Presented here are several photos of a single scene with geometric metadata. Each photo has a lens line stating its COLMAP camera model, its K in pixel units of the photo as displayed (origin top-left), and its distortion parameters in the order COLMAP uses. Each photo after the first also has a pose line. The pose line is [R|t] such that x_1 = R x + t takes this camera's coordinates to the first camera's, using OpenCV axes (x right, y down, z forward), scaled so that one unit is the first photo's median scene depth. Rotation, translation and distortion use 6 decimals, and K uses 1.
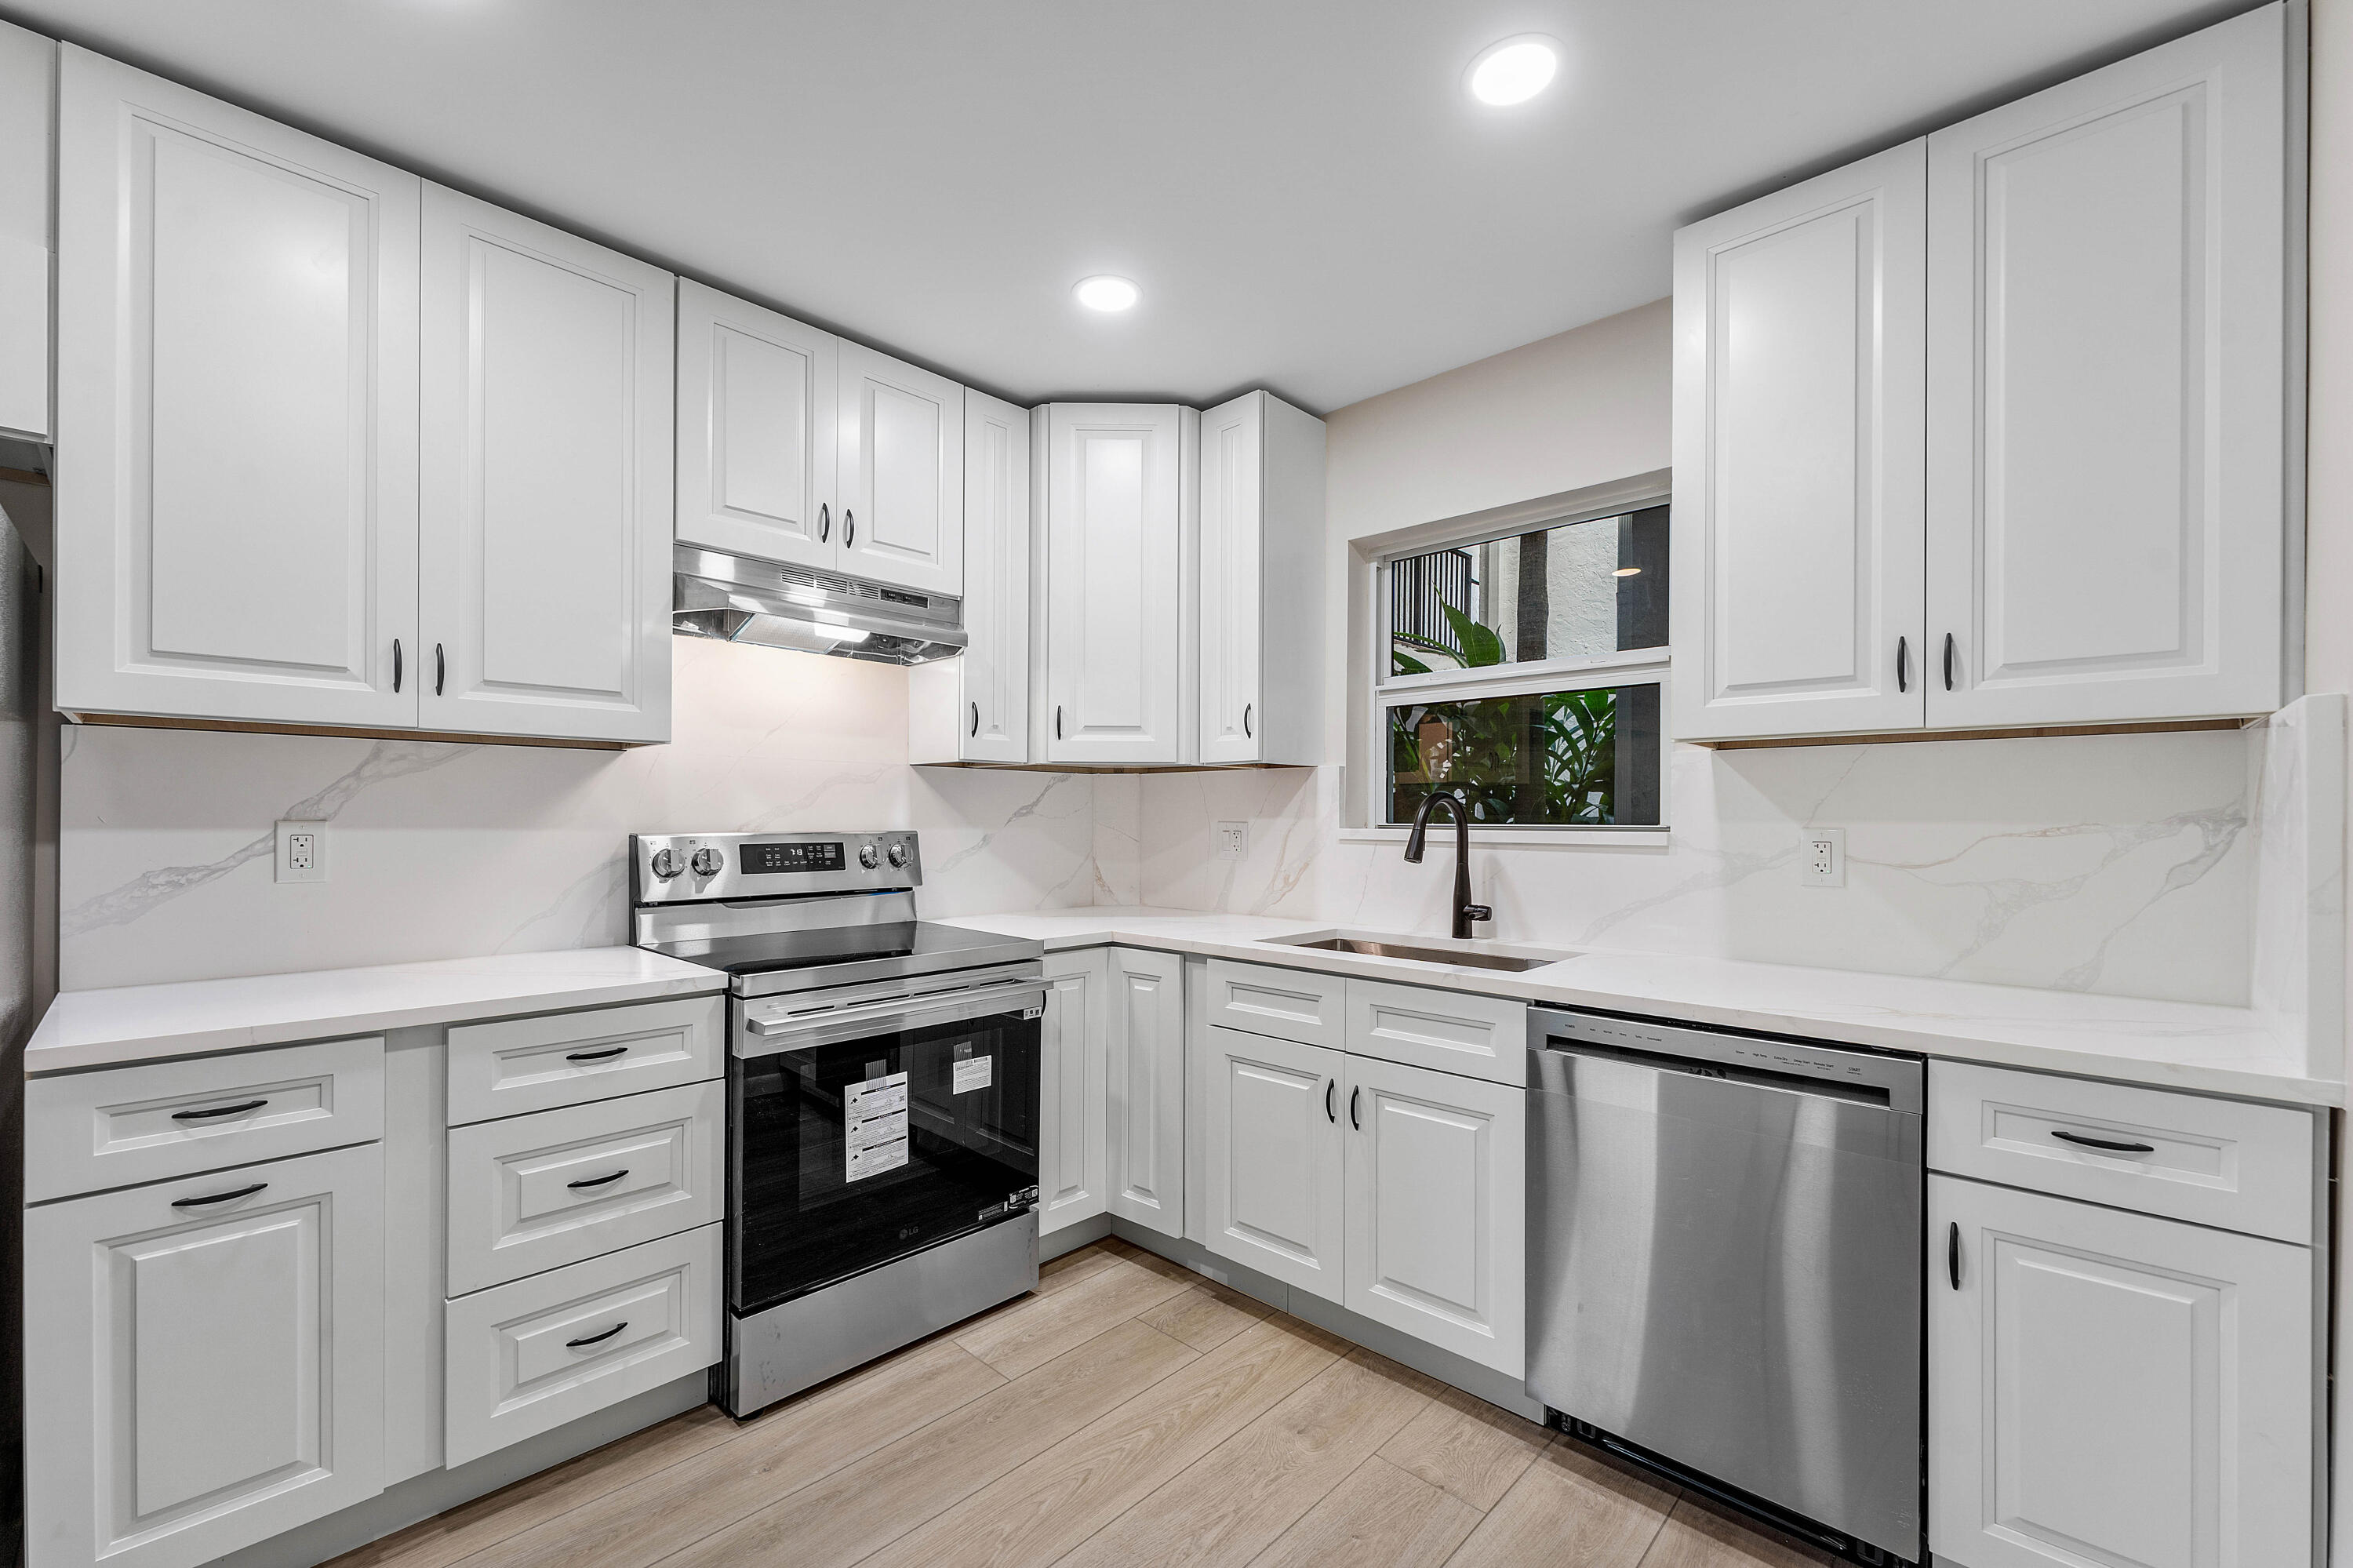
lens RADIAL K [[975.7, 0, 1182.1], [0, 975.7, 813.9], [0, 0, 1]] dist [-0.002855, -0.001612]
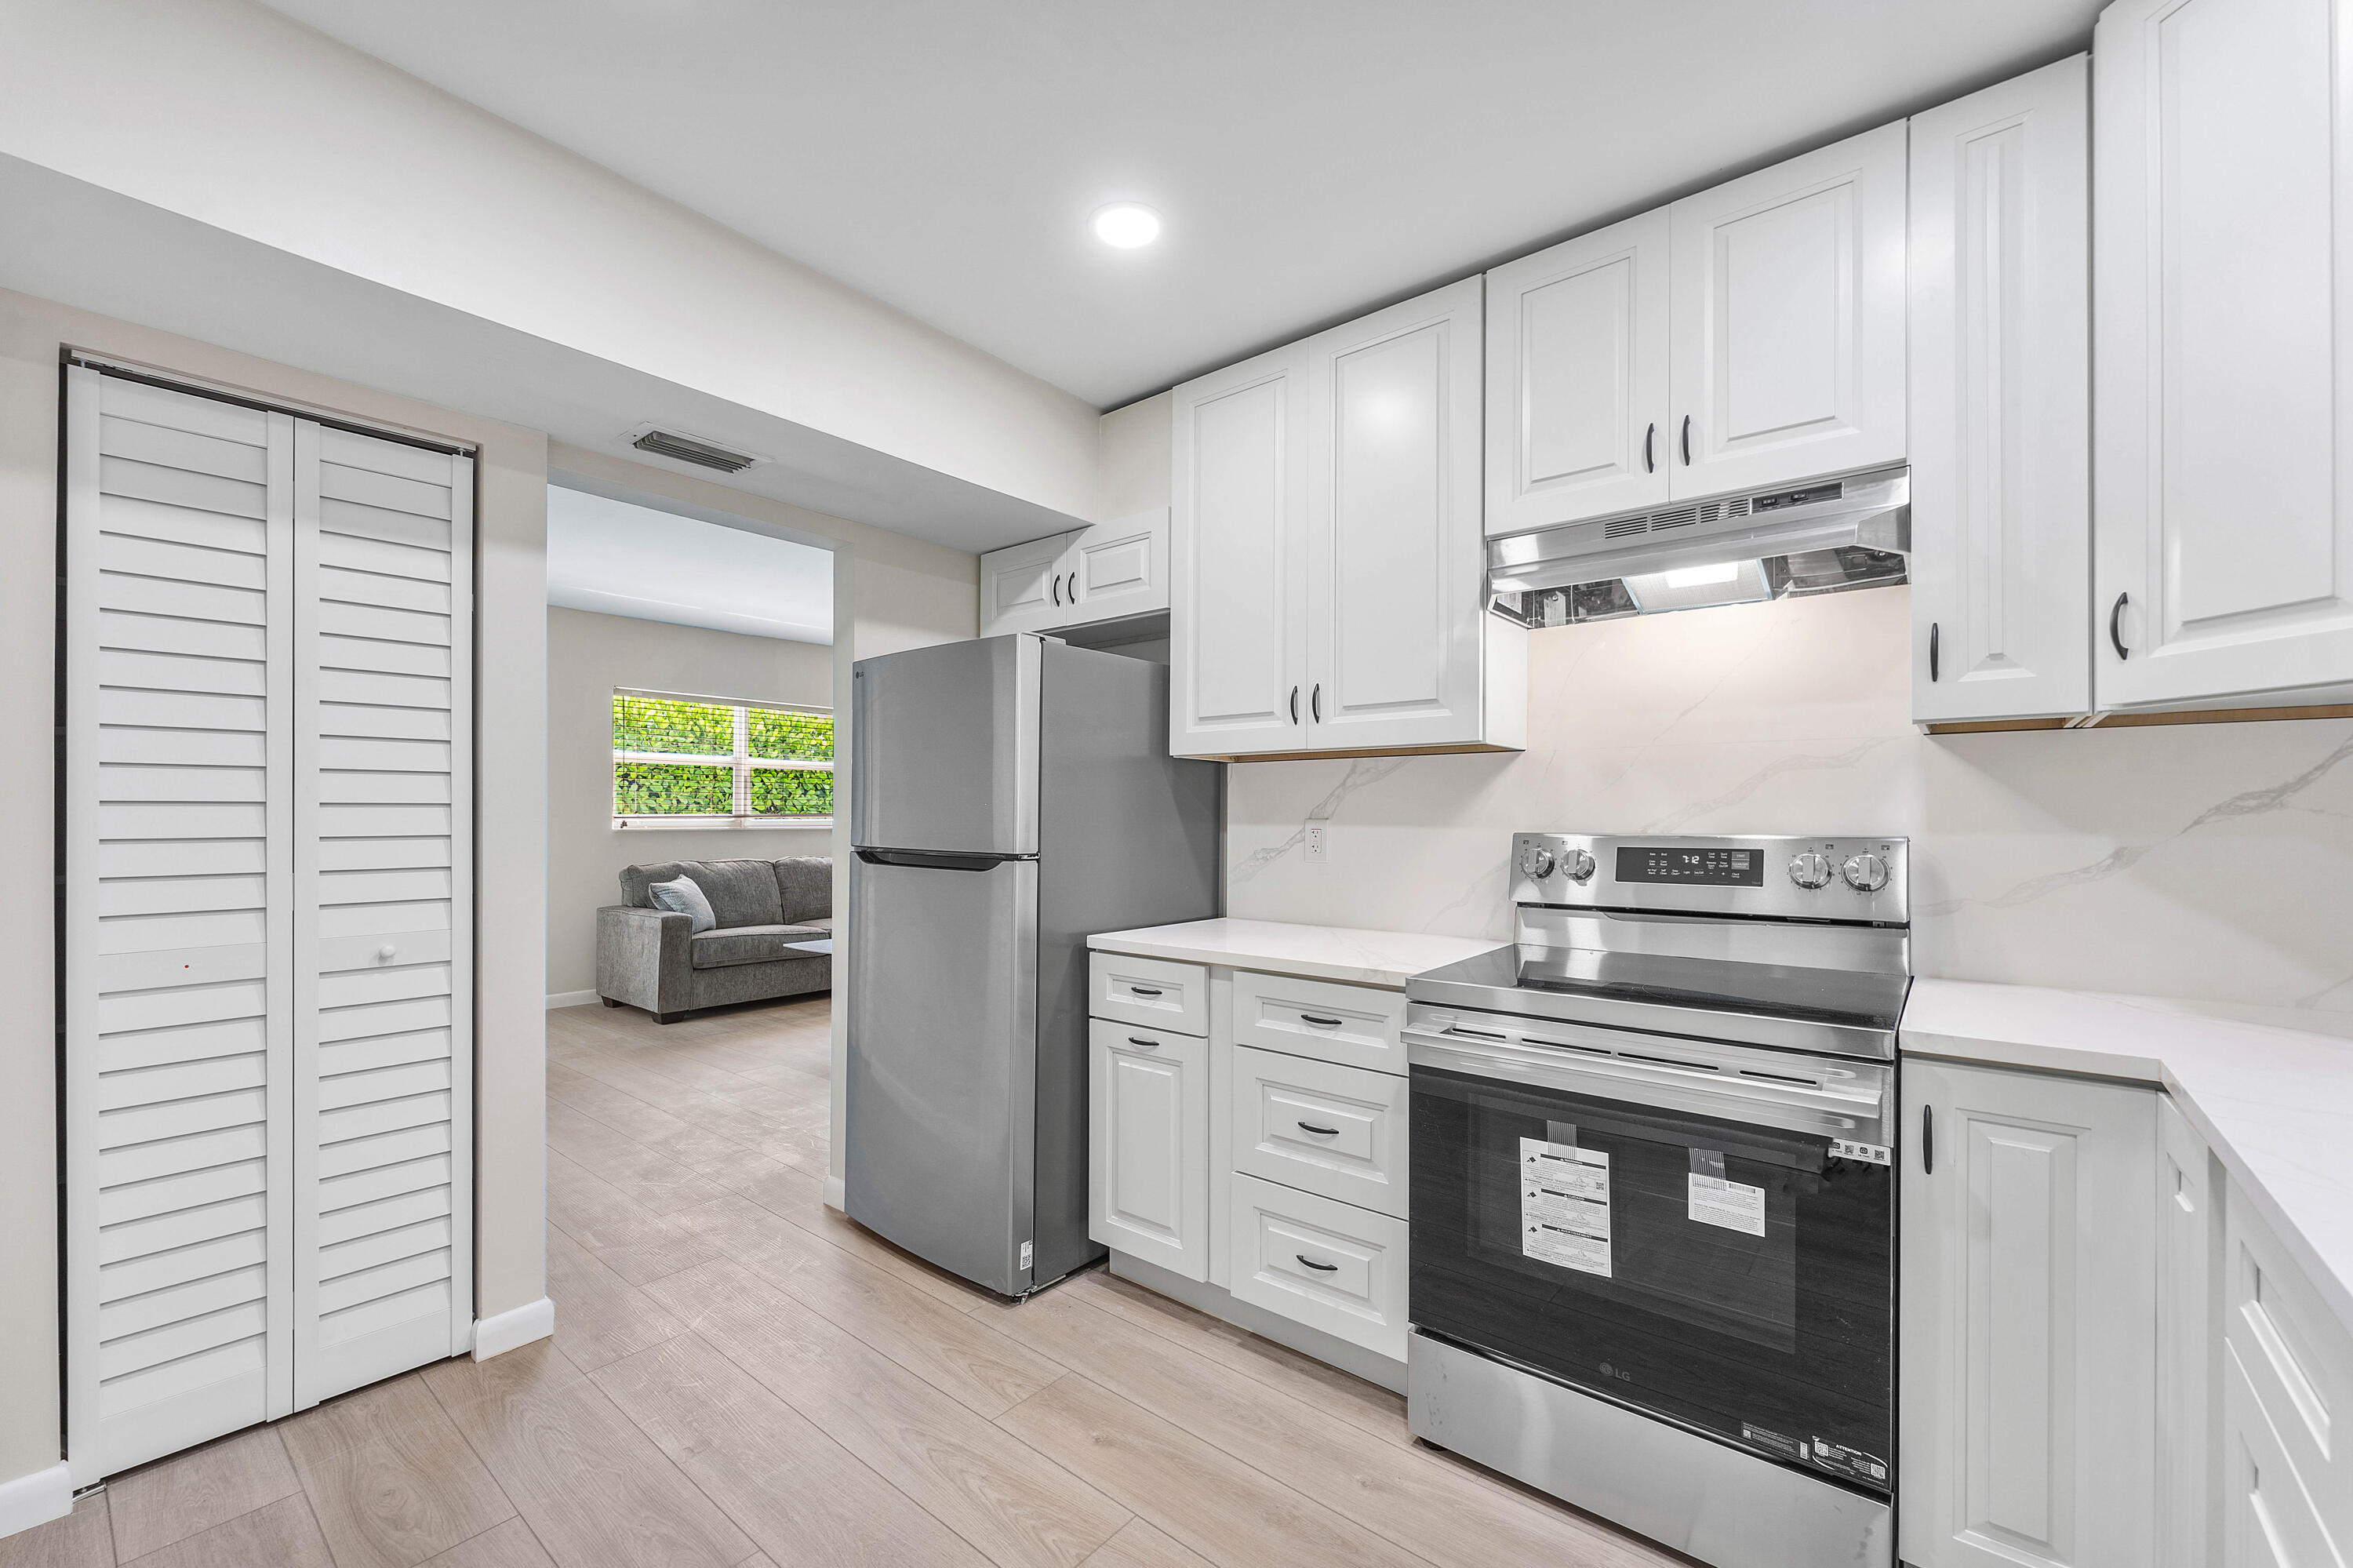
lens RADIAL K [[975.7, 0, 1169.9], [0, 975.7, 804.4], [0, 0, 1]] dist [-0.002855, -0.001612]
pose [[0.046607, -0.016540, -0.998776, 0.453556], [0.002488, 0.999862, -0.016442, 0.007119], [0.998910, -0.001718, 0.046641, 0.627822]]
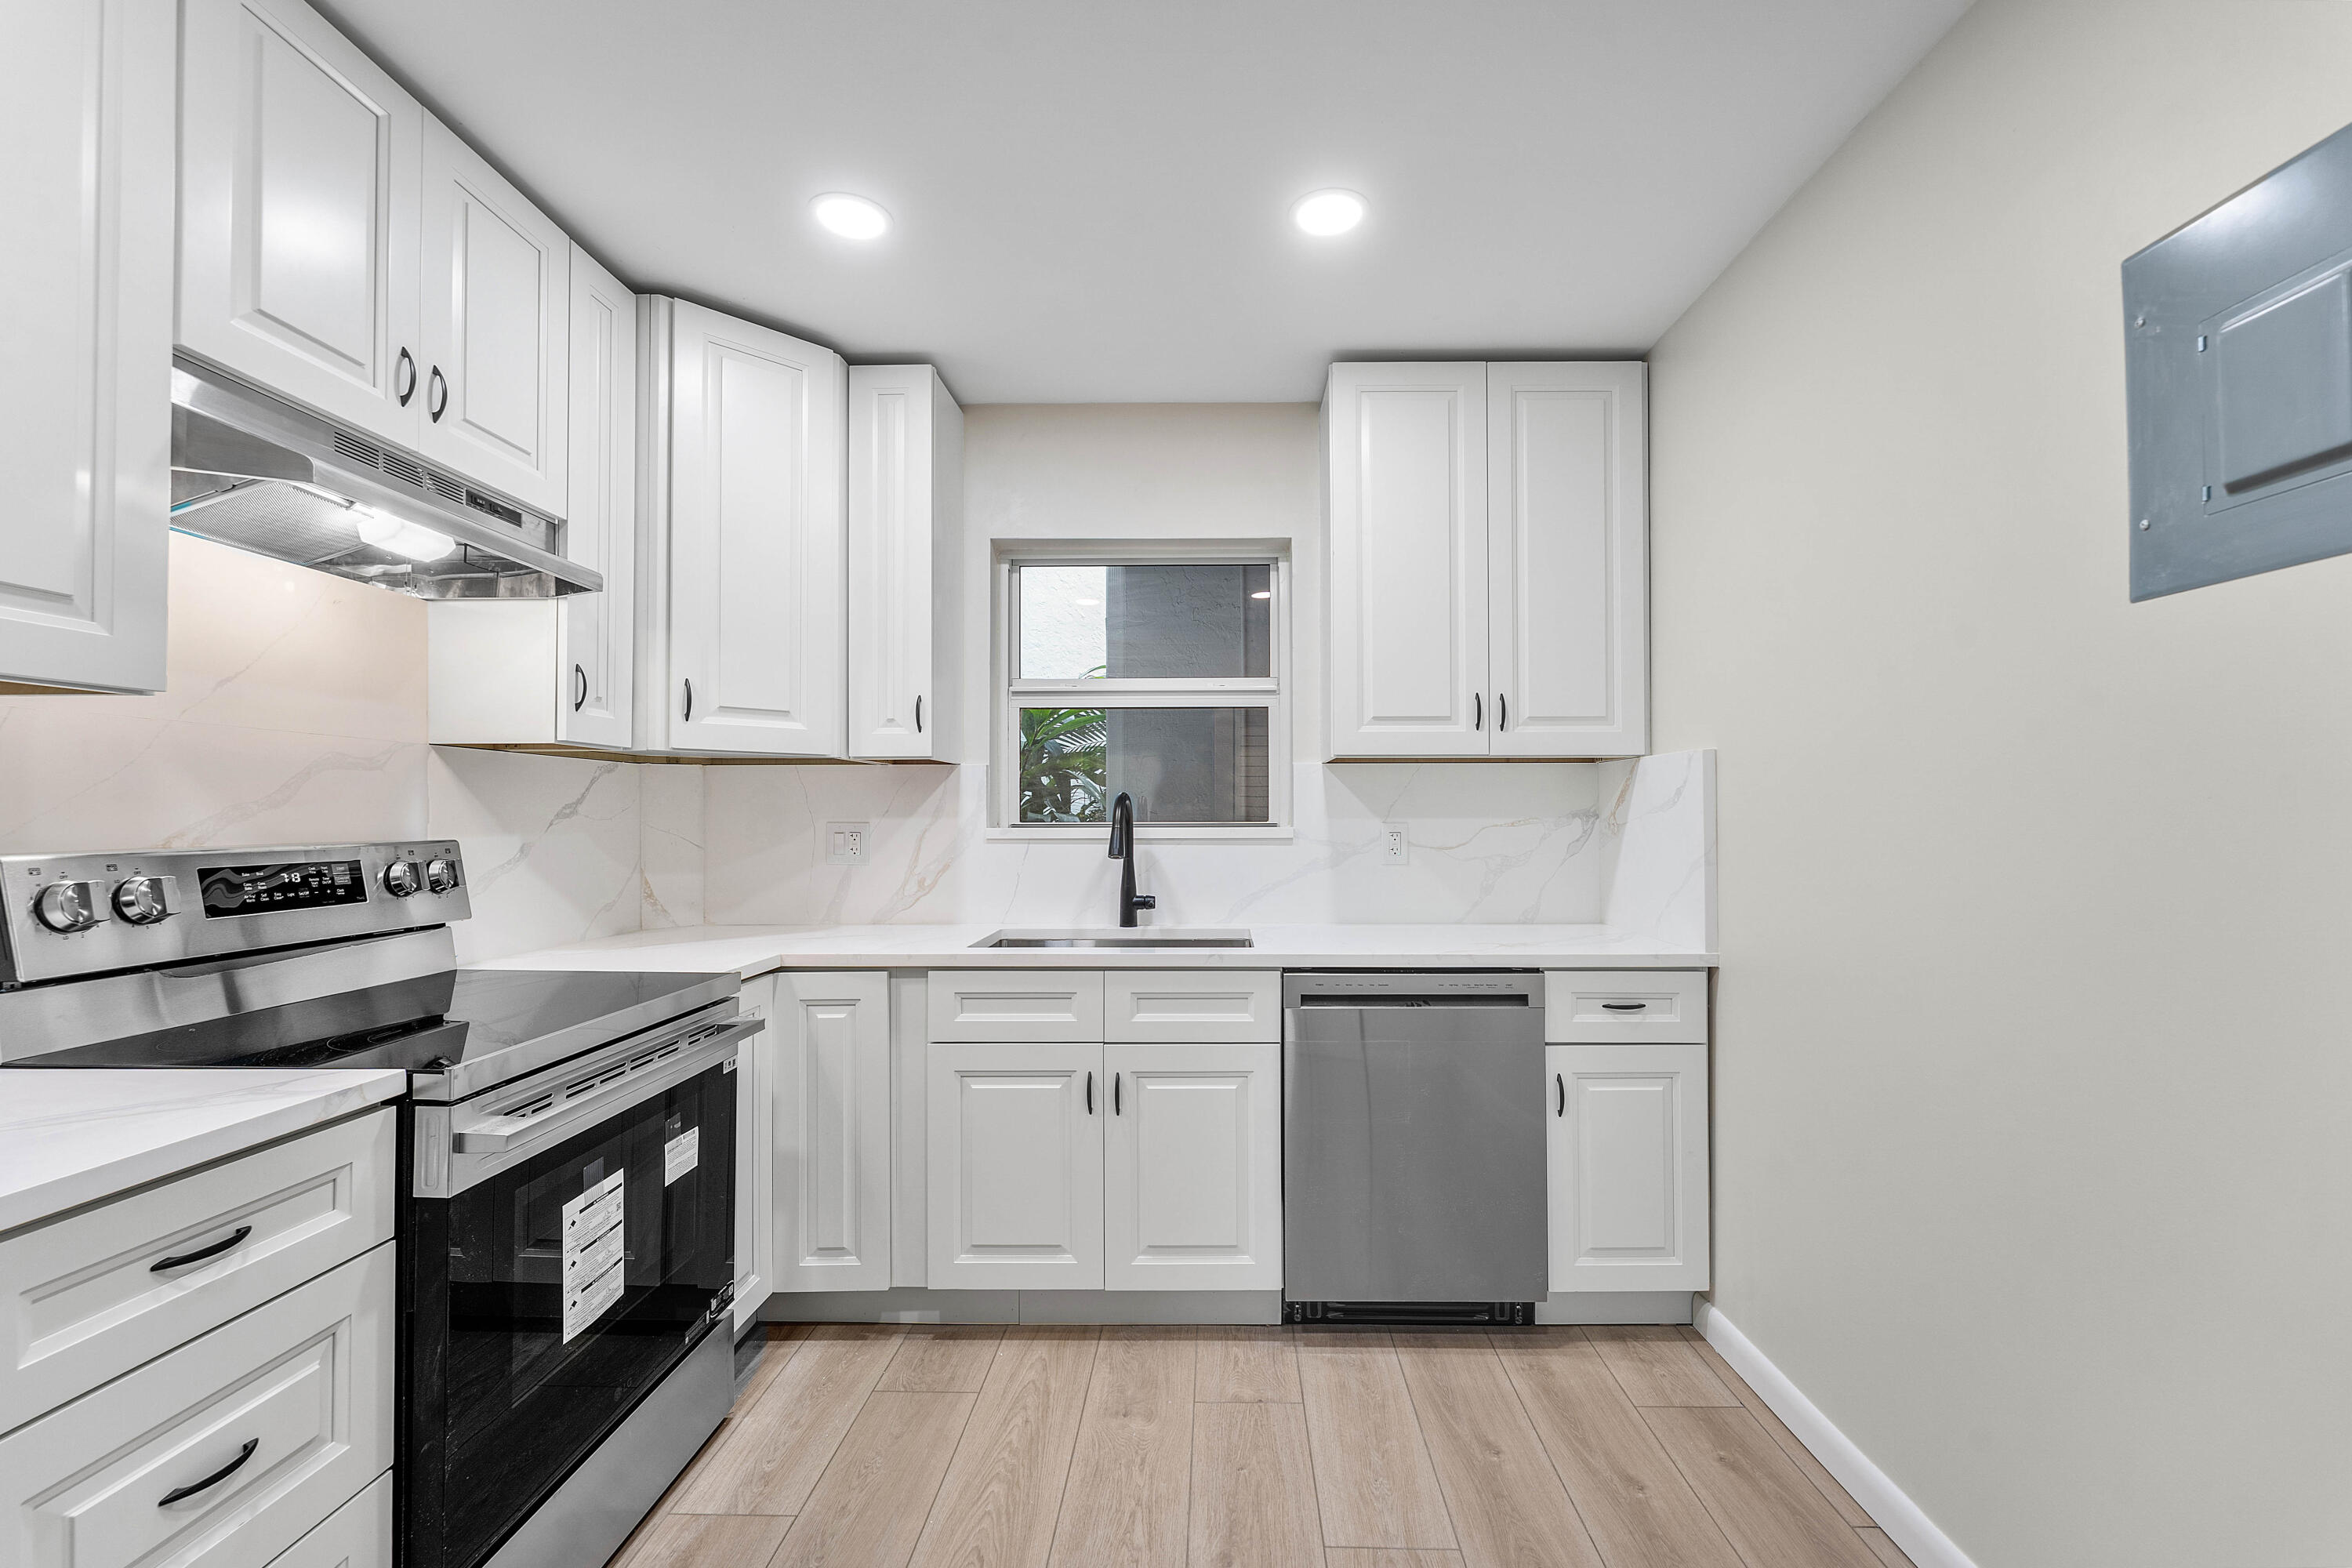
lens RADIAL K [[975.3, 0, 1232.9], [0, 975.3, 795.7], [0, 0, 1]] dist [-0.002855, -0.001612]
pose [[0.722473, 0.008847, 0.691342, -0.458171], [0.001903, 0.999889, -0.014784, -0.003462], [-0.691396, 0.011997, 0.722376, 0.152830]]
